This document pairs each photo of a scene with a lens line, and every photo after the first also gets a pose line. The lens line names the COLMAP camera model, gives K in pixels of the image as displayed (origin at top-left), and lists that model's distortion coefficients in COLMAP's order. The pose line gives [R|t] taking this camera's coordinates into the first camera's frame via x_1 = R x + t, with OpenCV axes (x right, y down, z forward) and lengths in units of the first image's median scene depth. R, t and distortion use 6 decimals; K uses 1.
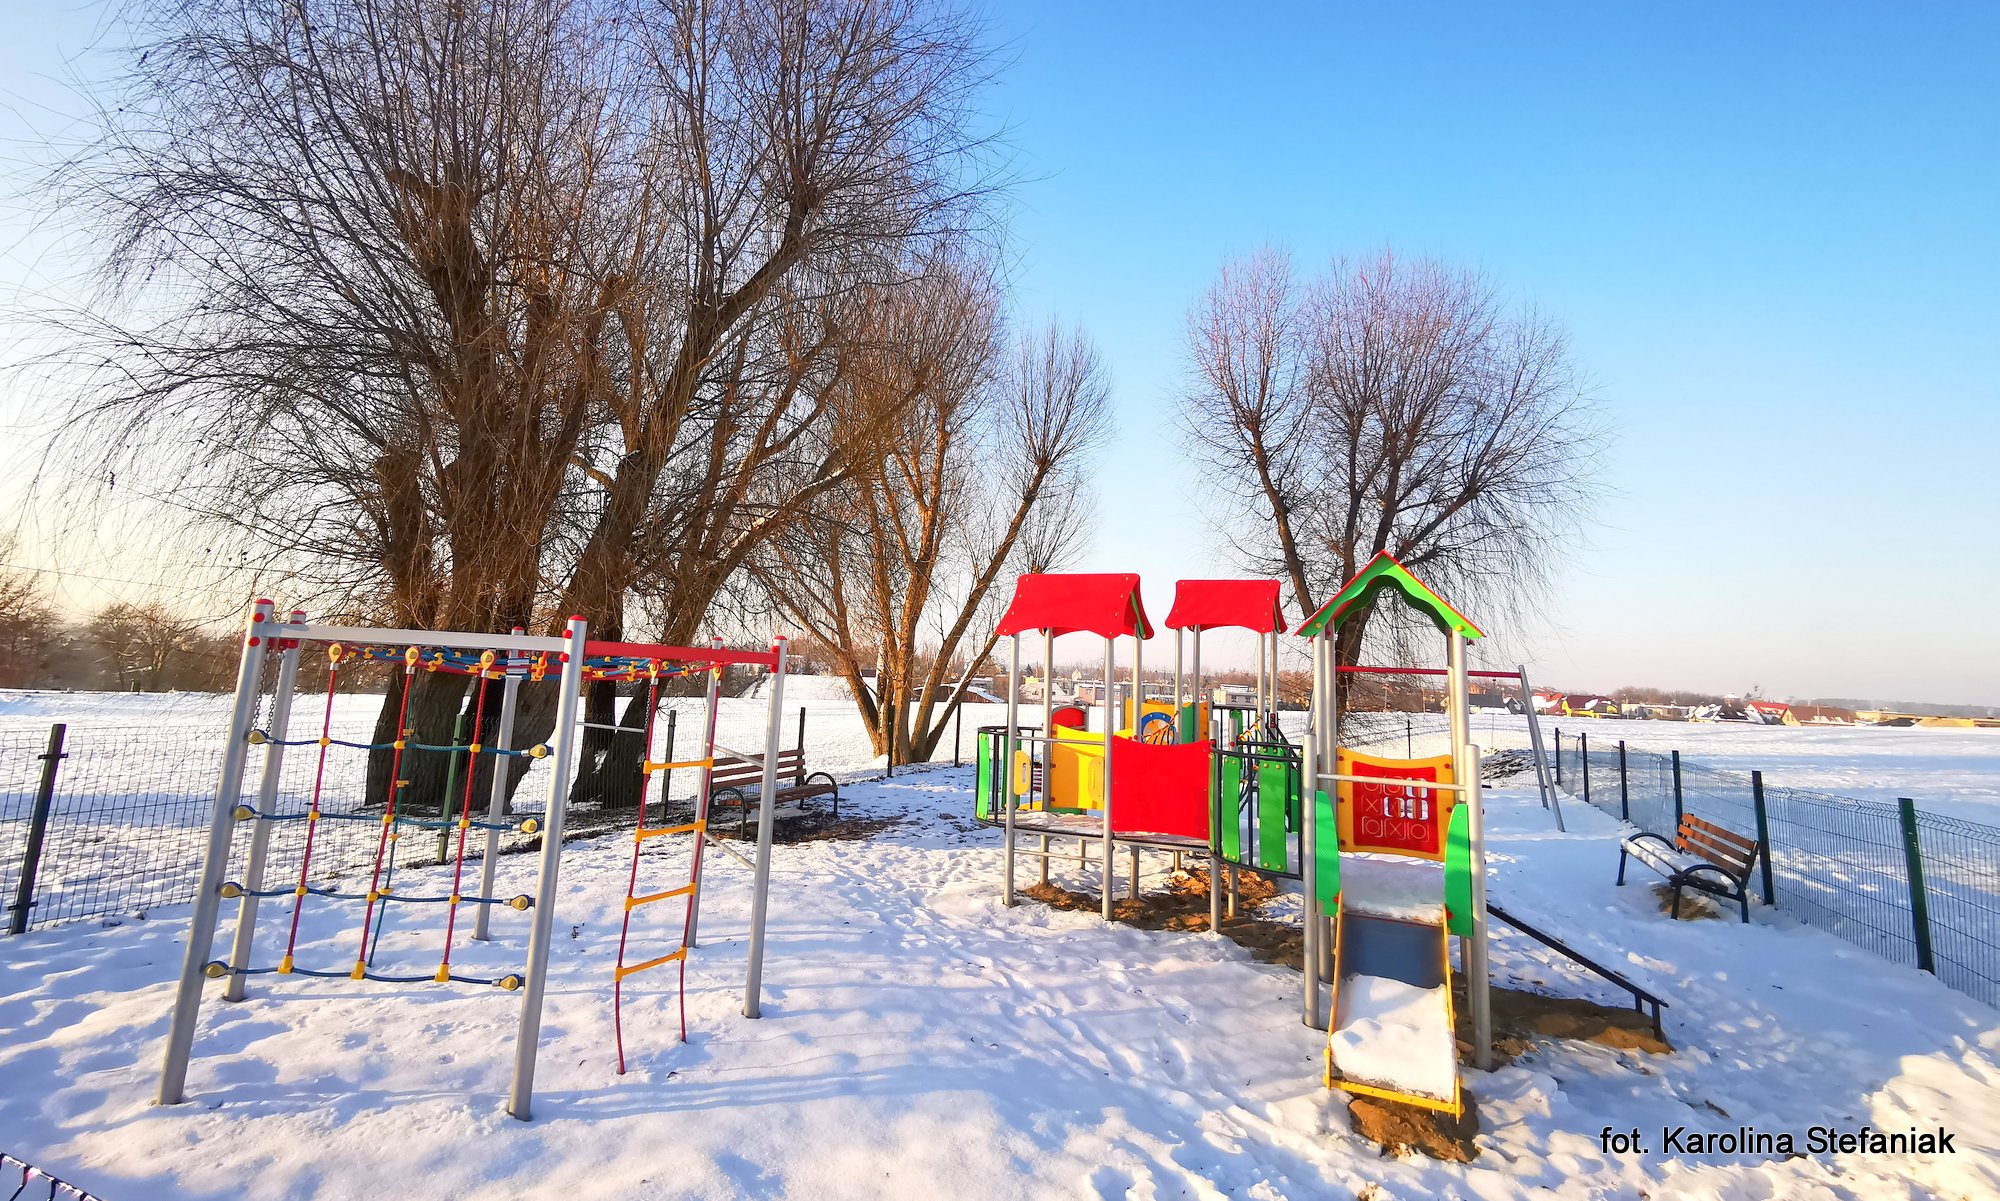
lens RADIAL K [[849.0, 0, 998.1], [0, 849.0, 528.8], [0, 0, 1]] dist [-0.003442, 0.000740]
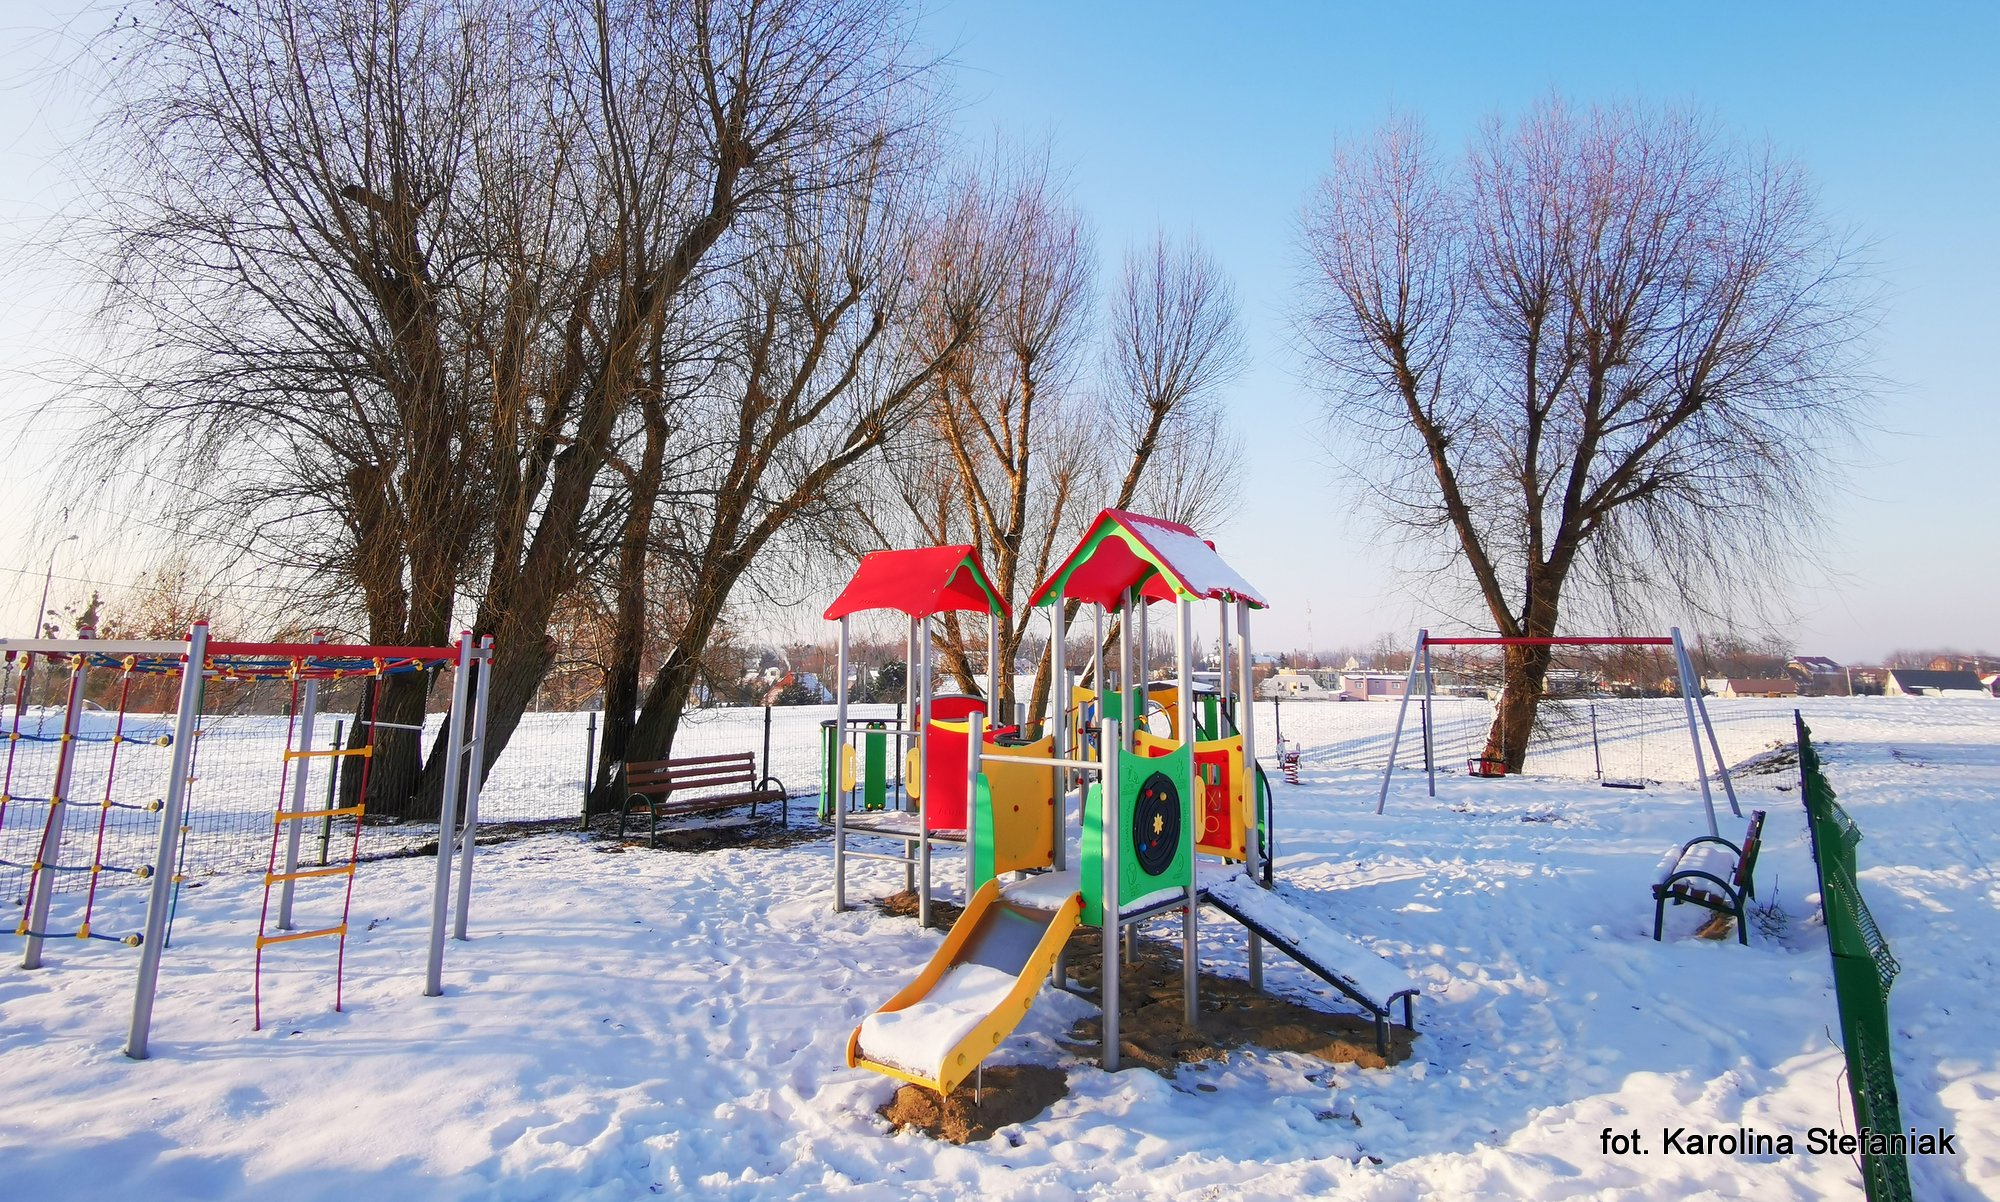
lens RADIAL K [[1032.1, 0, 1001.6], [0, 1032.1, 470.3], [0, 0, 1]] dist [-0.000495, -0.000960]
pose [[0.979006, -0.072170, -0.190625, 0.252772], [0.068100, 0.997290, -0.027823, 0.003543], [0.192116, 0.014257, 0.981269, -0.047394]]
